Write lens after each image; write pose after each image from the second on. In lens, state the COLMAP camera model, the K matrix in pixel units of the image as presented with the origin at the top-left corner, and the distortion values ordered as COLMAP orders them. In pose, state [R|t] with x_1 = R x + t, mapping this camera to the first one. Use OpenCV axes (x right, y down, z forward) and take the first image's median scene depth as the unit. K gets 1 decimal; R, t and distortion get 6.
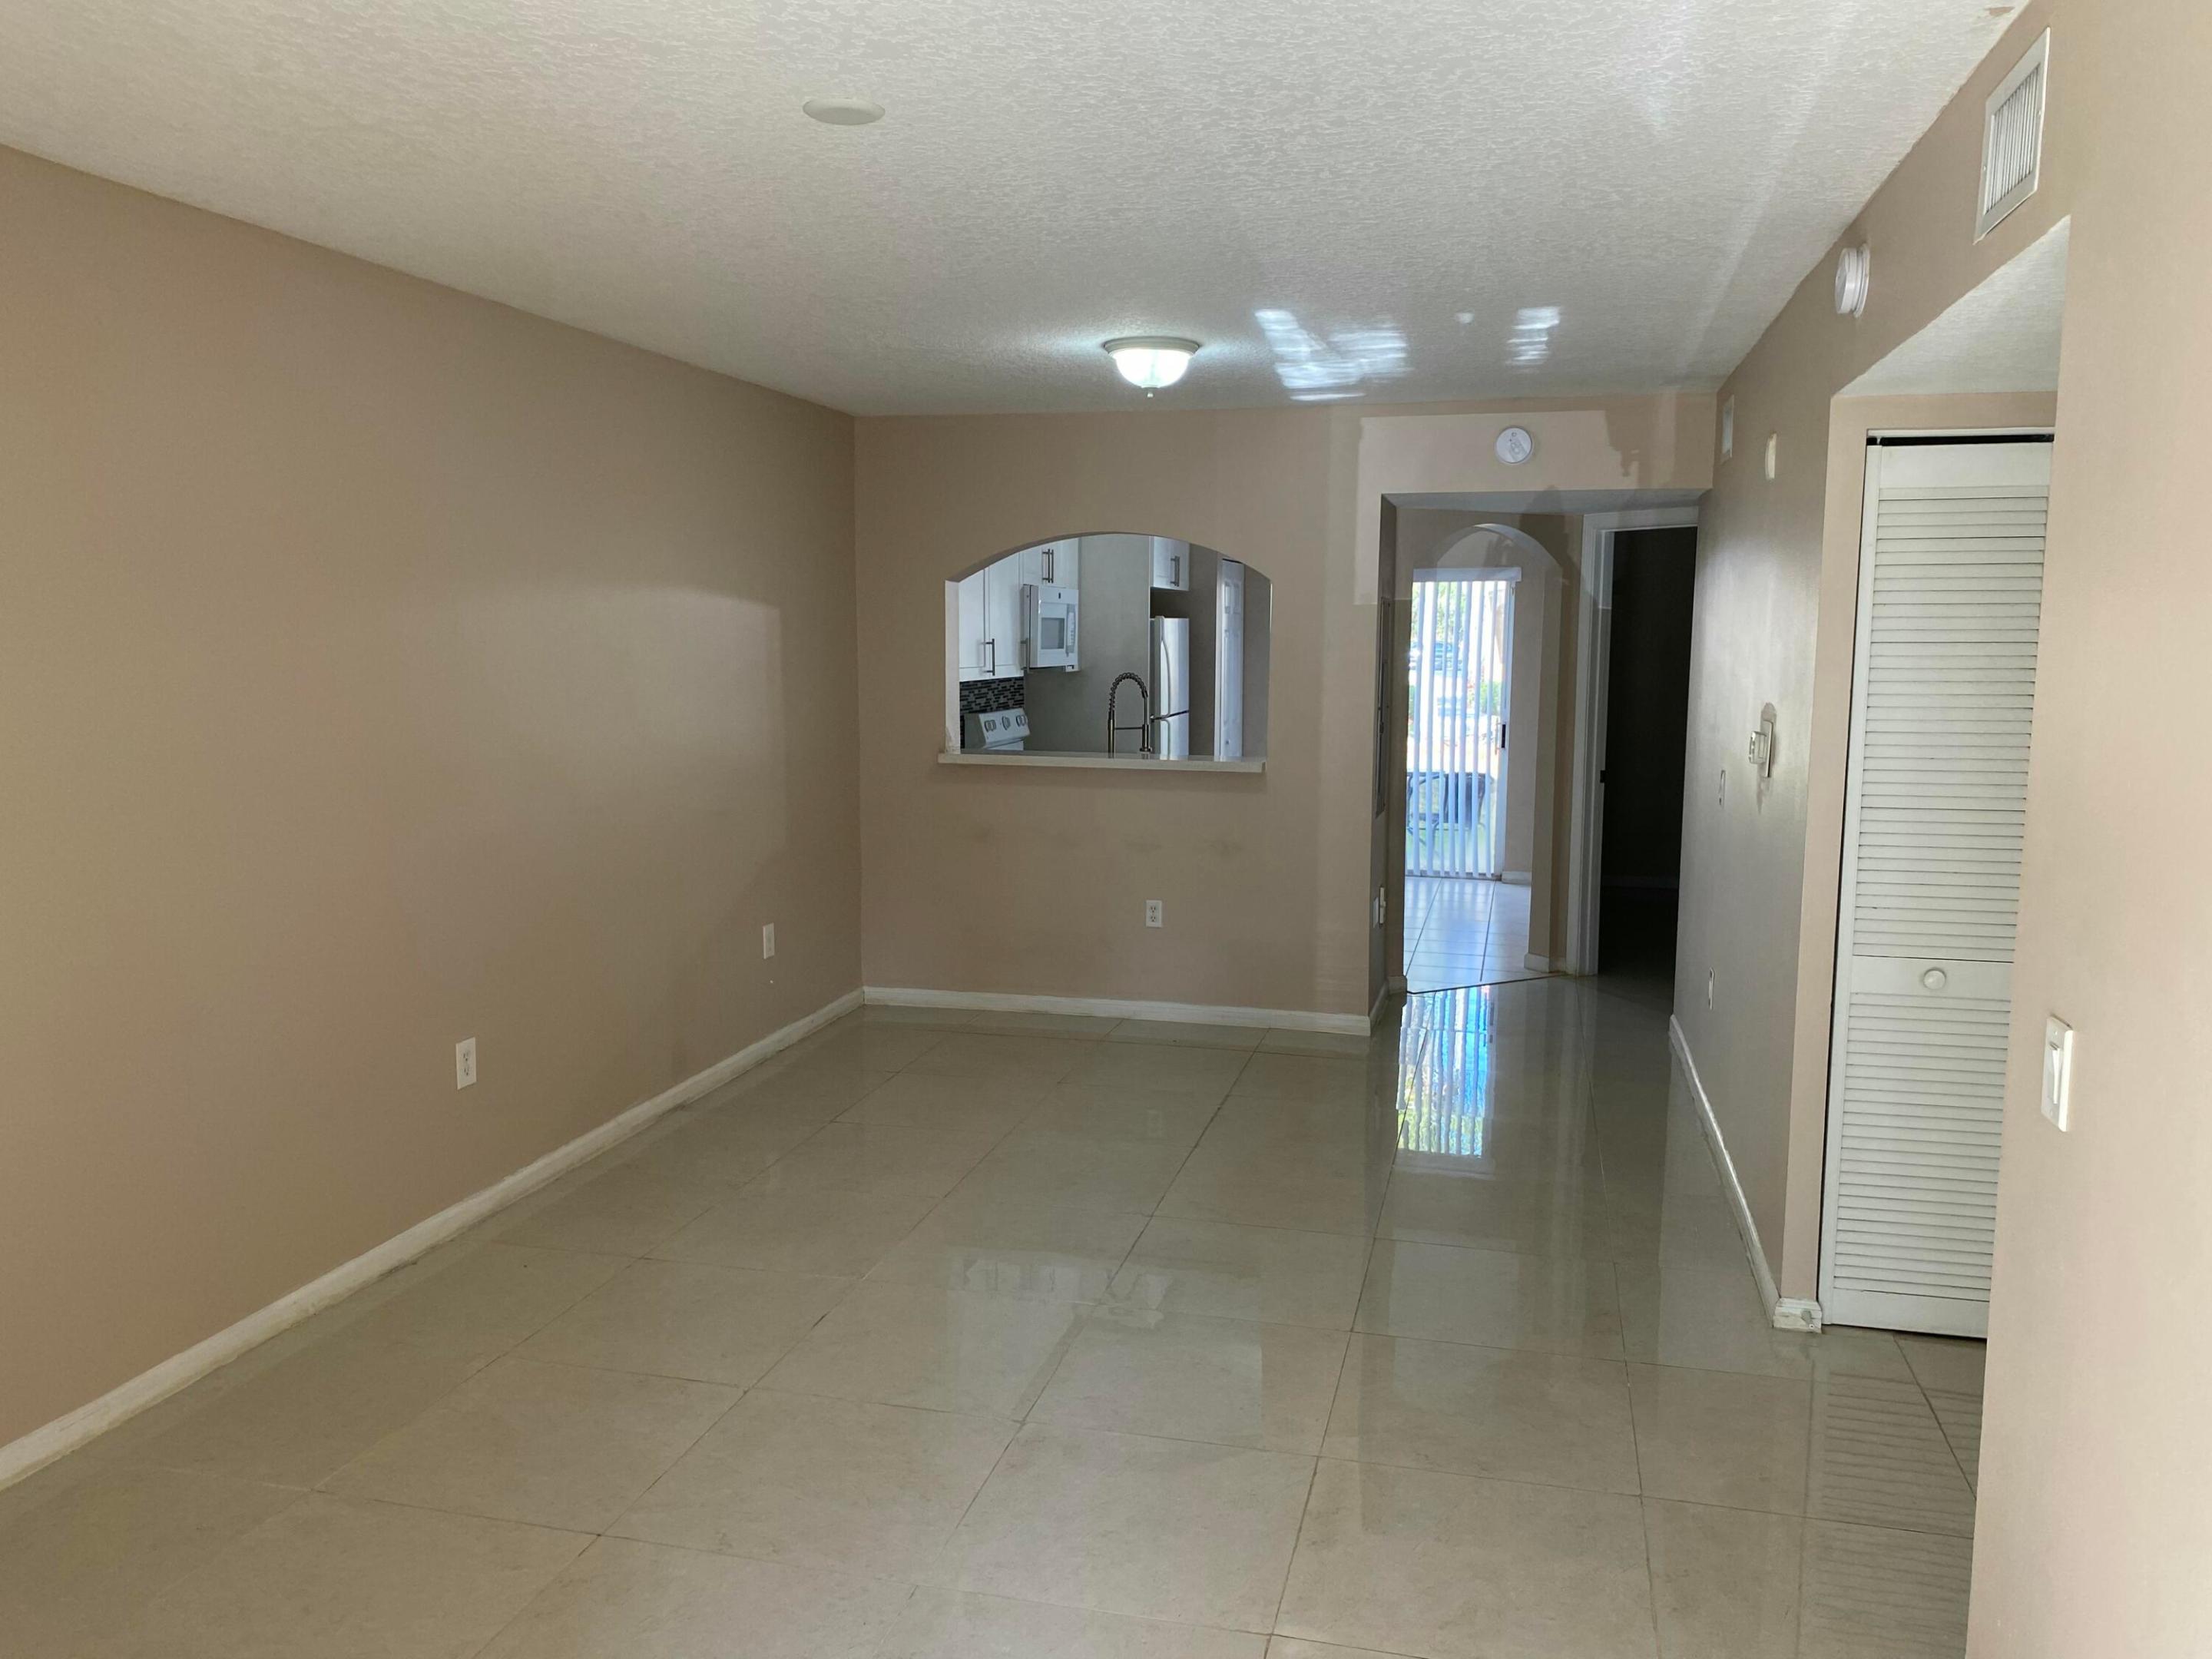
lens RADIAL K [[1703.6, 0, 1106.0], [0, 1703.6, 829.5], [0, 0, 1]] dist [0.132382, -0.323955]
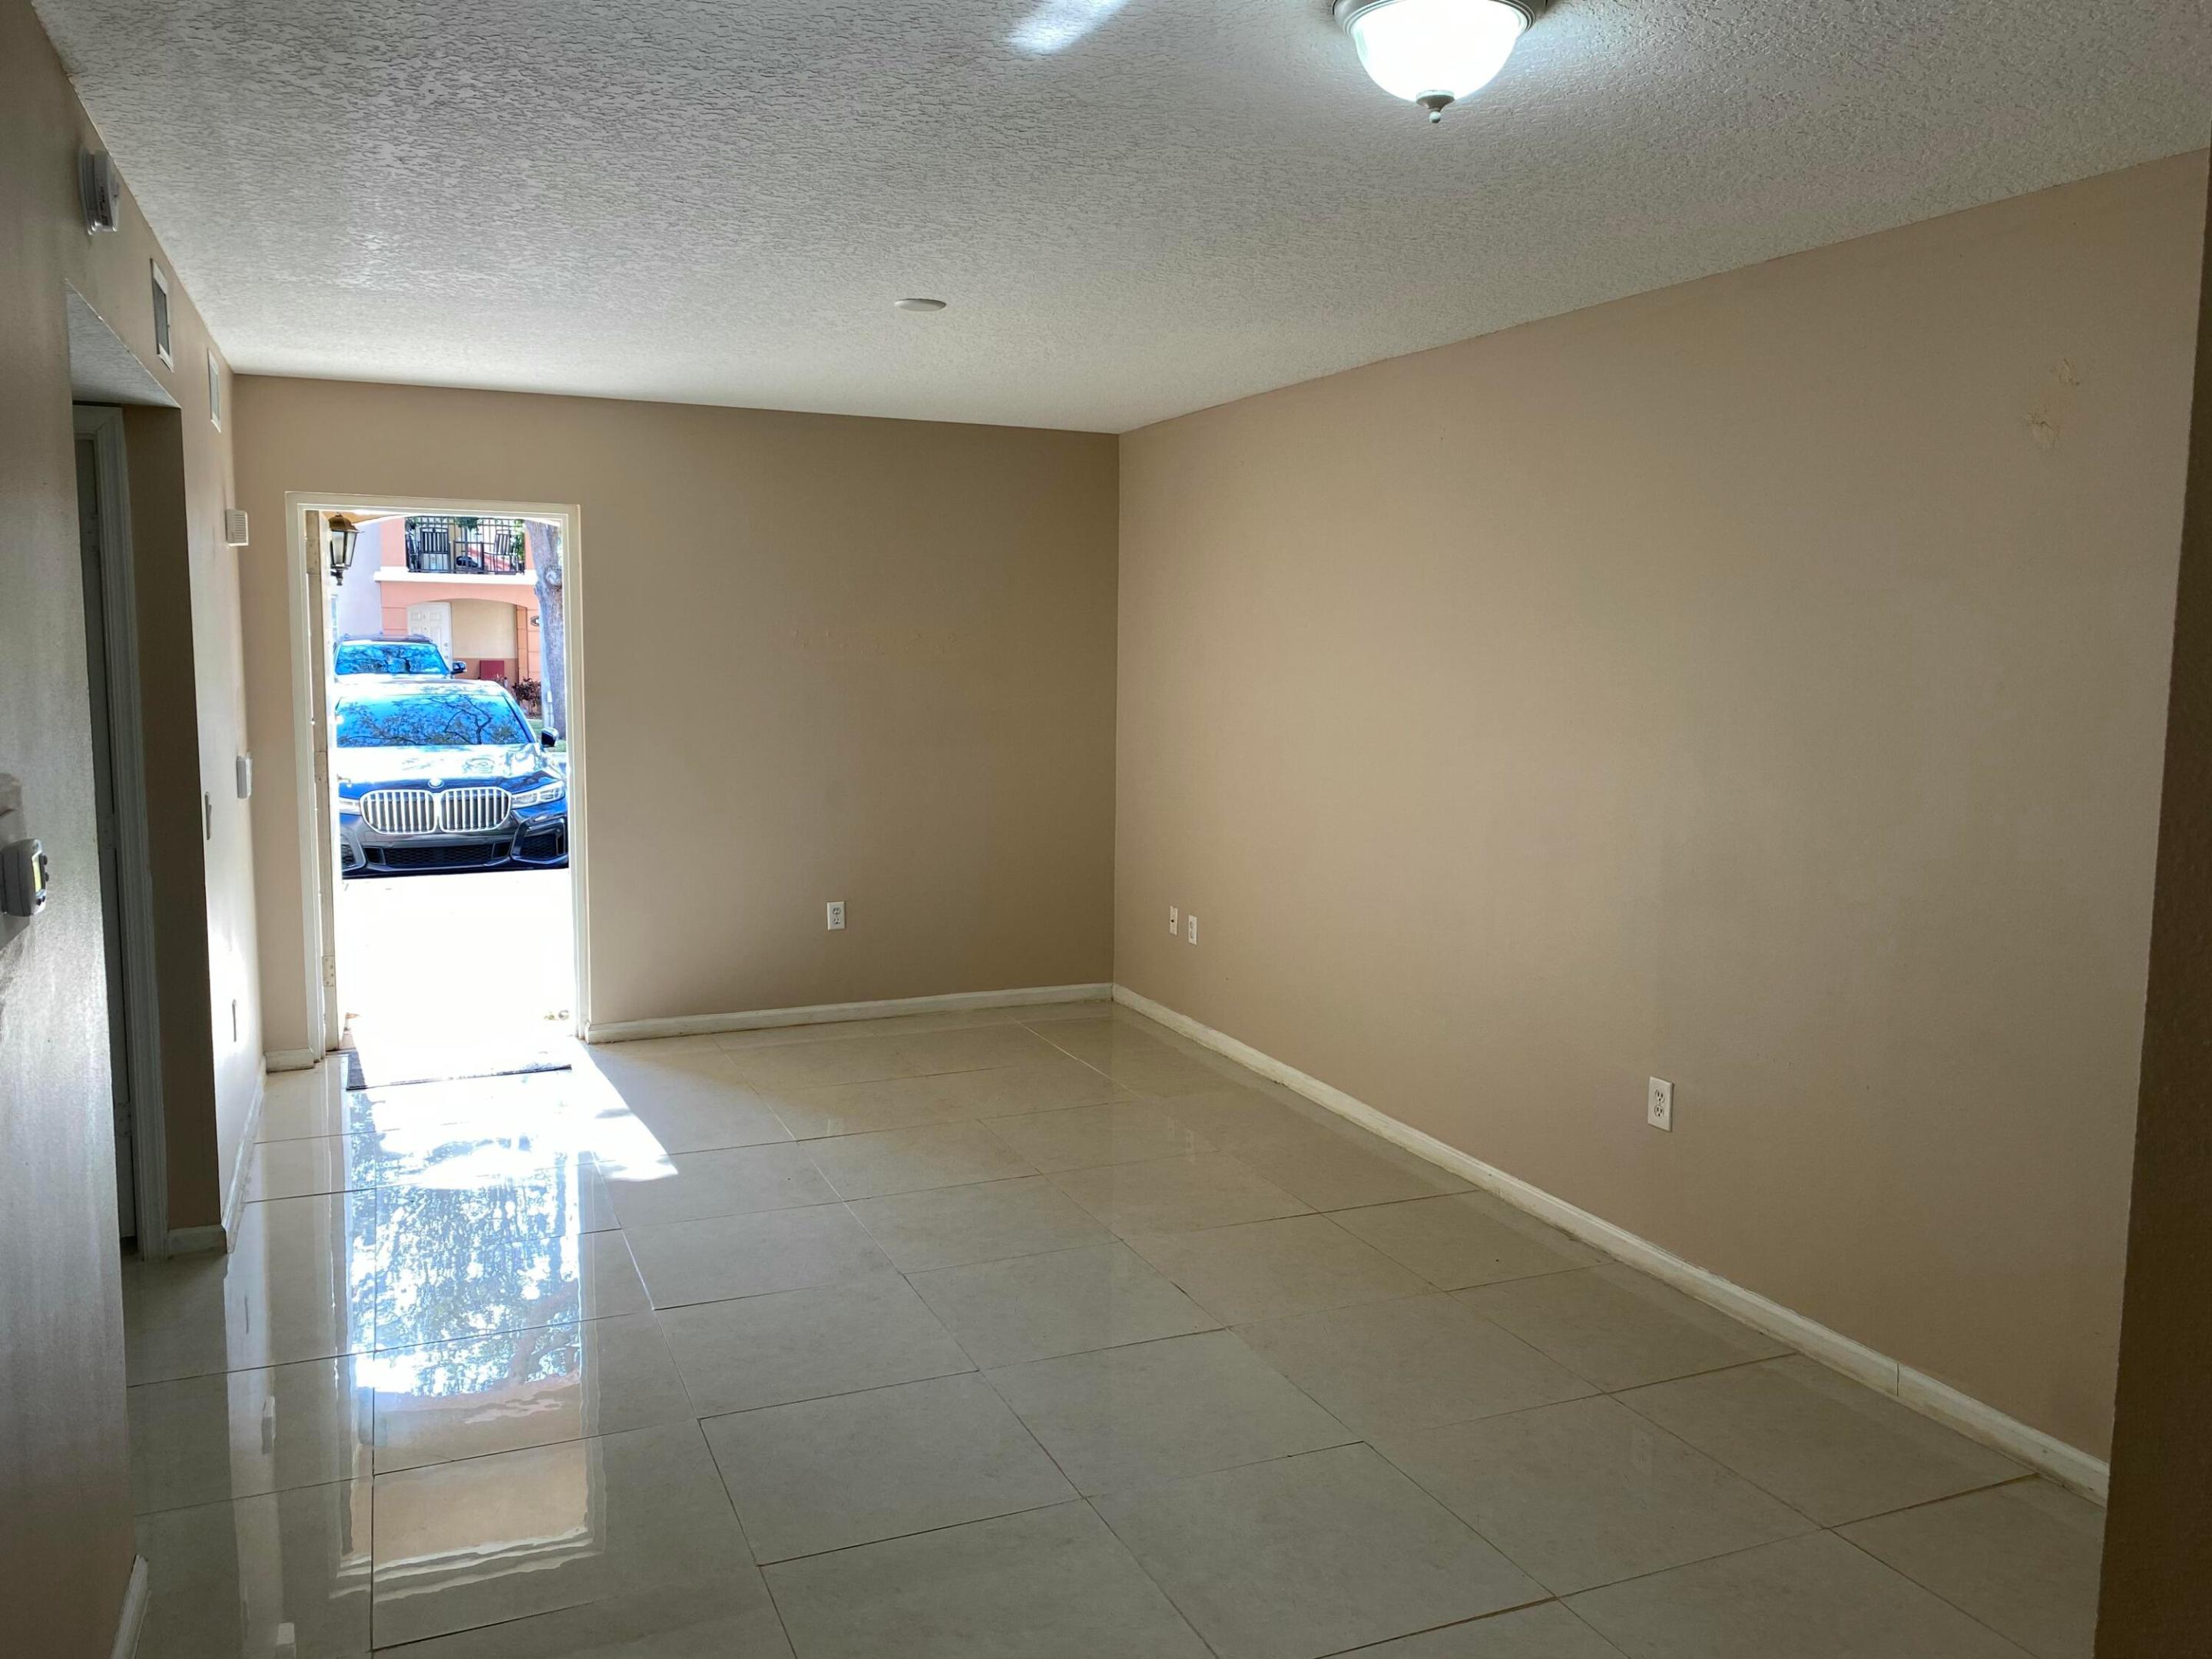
lens RADIAL K [[1703.6, 0, 1106.0], [0, 1703.6, 829.5], [0, 0, 1]] dist [0.132382, -0.323955]
pose [[-0.803326, 0.051195, -0.593335, 0.418887], [-0.086739, 0.975616, 0.201617, -0.172280], [0.589189, 0.213429, -0.779297, 1.517774]]
